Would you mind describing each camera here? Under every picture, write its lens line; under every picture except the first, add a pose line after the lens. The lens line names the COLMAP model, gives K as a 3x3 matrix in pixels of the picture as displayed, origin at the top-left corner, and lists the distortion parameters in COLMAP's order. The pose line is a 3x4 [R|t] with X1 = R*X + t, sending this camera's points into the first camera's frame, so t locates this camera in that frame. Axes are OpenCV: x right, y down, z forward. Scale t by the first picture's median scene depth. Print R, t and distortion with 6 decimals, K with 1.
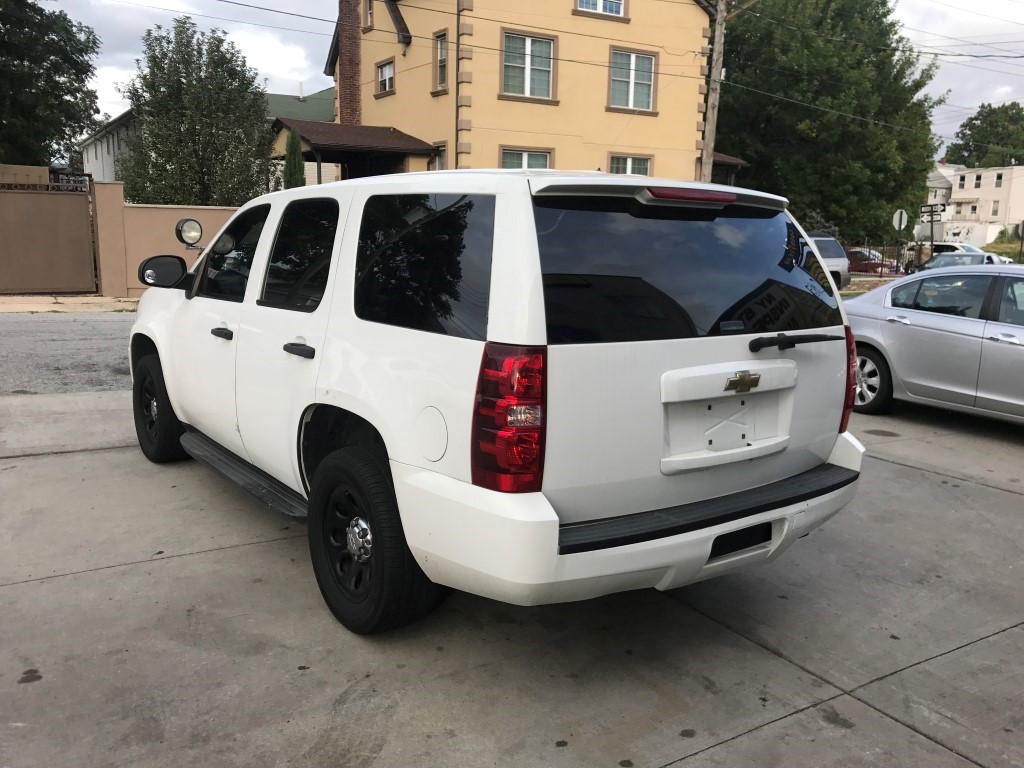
lens RADIAL K [[843.4, 0, 498.3], [0, 843.4, 383.3], [0, 0, 1]] dist [-0.000269, 0.011240]
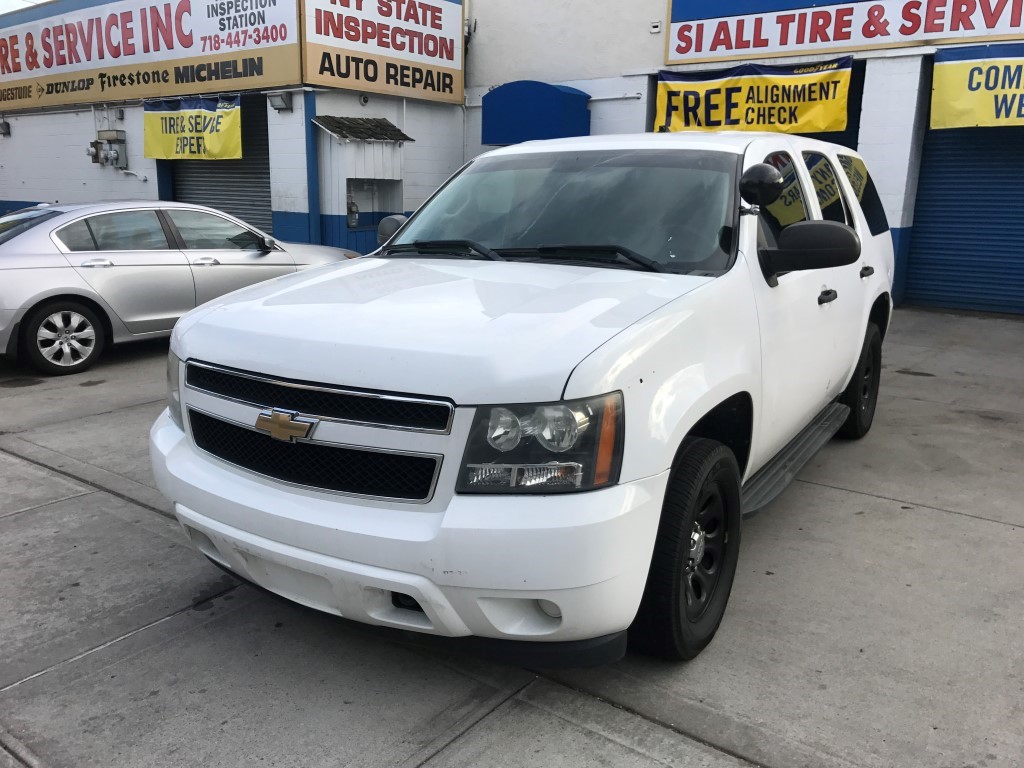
lens RADIAL K [[843.4, 0, 498.3], [0, 843.4, 383.3], [0, 0, 1]] dist [-0.000269, 0.011240]
pose [[-0.359440, -0.234707, 0.903170, -0.916149], [0.154244, 0.939597, 0.305558, -0.266404], [-0.920332, 0.249139, -0.301527, 1.427007]]
